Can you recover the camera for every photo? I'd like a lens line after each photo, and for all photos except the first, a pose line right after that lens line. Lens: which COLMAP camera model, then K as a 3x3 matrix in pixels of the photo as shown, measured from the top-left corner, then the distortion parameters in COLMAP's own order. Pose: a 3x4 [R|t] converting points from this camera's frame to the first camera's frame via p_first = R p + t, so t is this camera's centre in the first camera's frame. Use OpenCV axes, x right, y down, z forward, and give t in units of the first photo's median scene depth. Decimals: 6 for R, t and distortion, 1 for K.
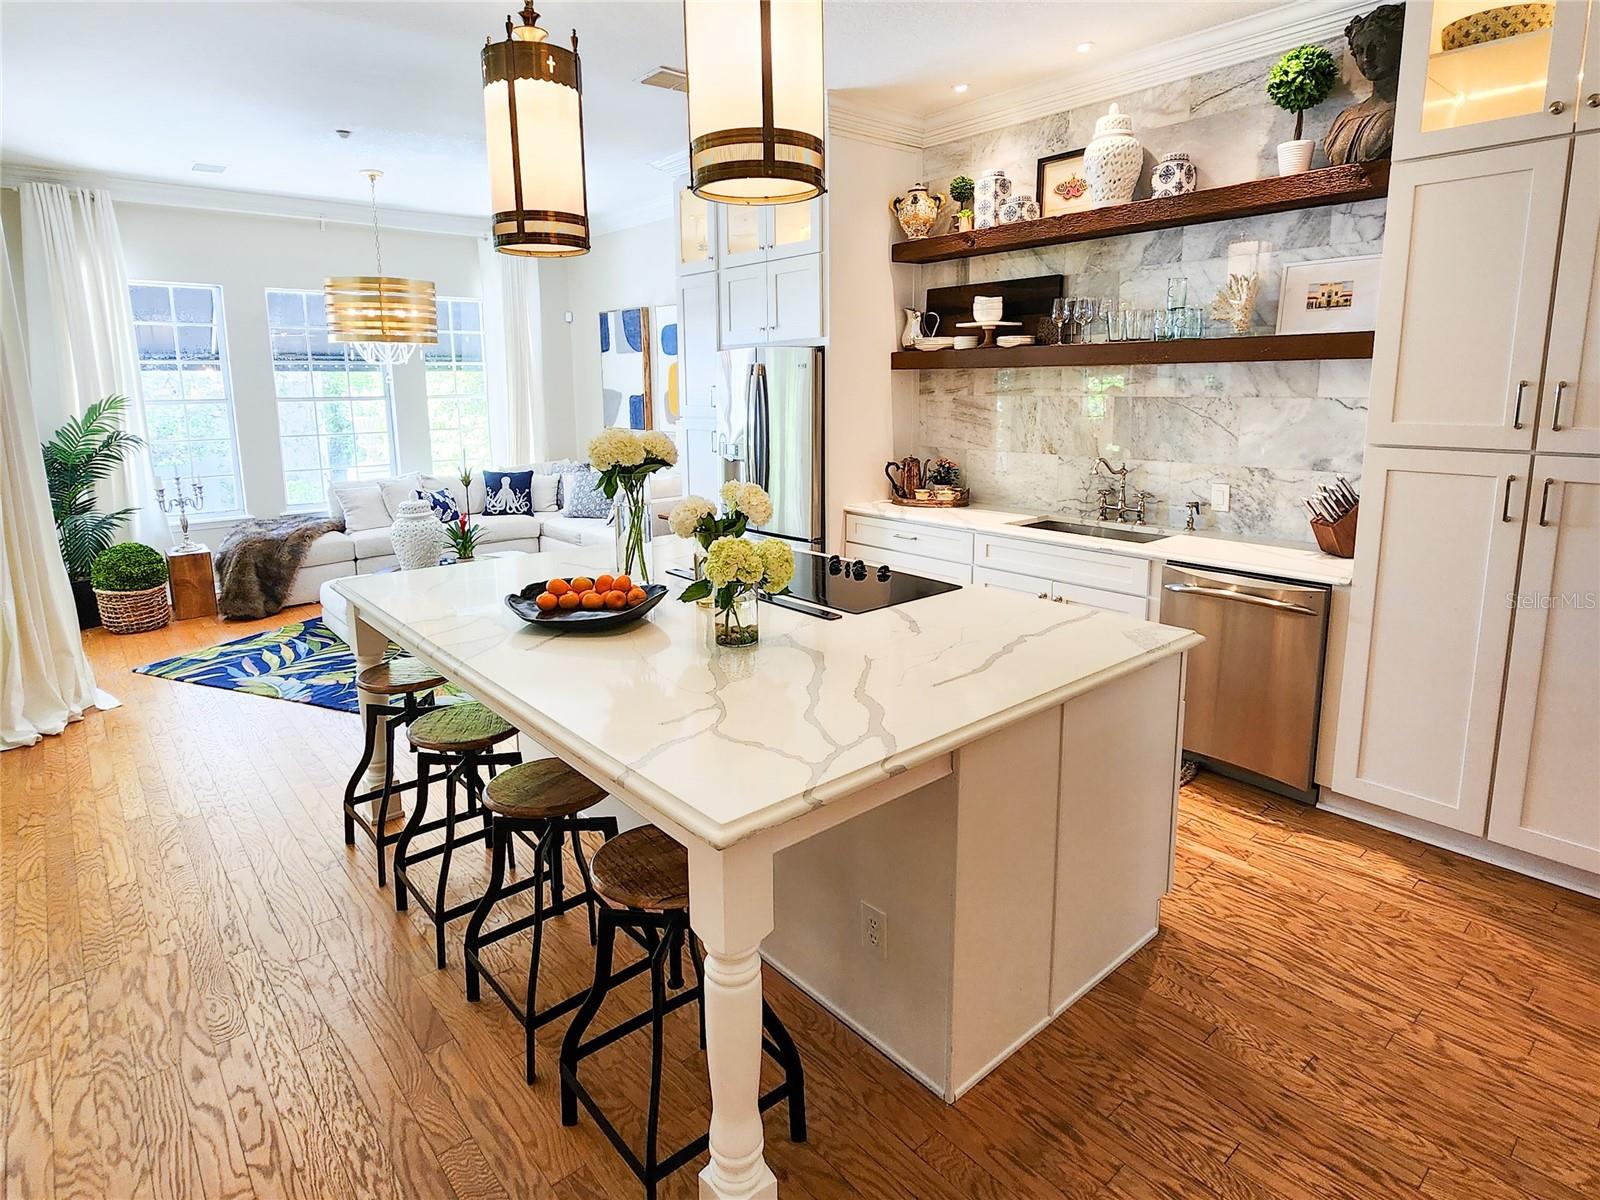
lens RADIAL K [[874.6, 0, 824.1], [0, 874.6, 529.9], [0, 0, 1]] dist [-0.001163, -0.000896]
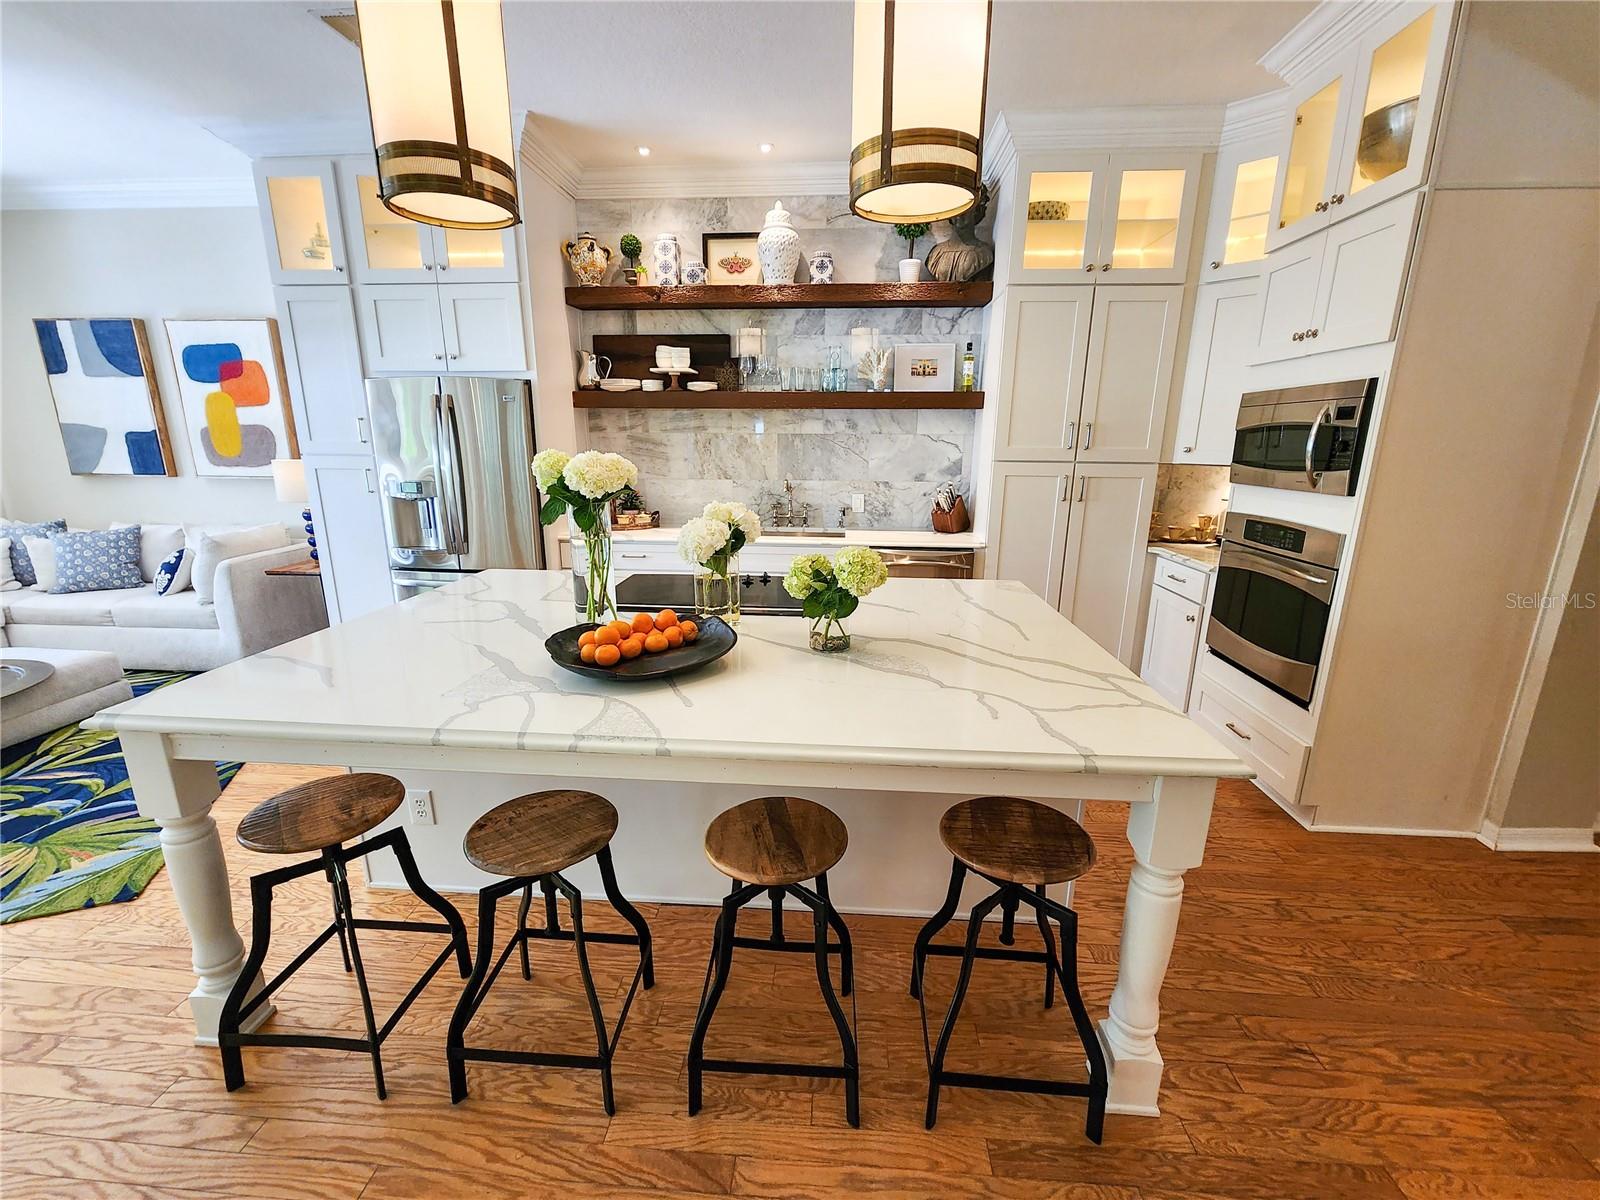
lens RADIAL K [[652.0, 0, 799.7], [0, 652.0, 601.3], [0, 0, 1]] dist [0.001163, -0.000464]
pose [[0.718122, -0.158528, 0.677621, -0.351452], [0.103274, 0.987203, 0.121508, -0.015753], [-0.688212, -0.017277, 0.725304, 0.239028]]
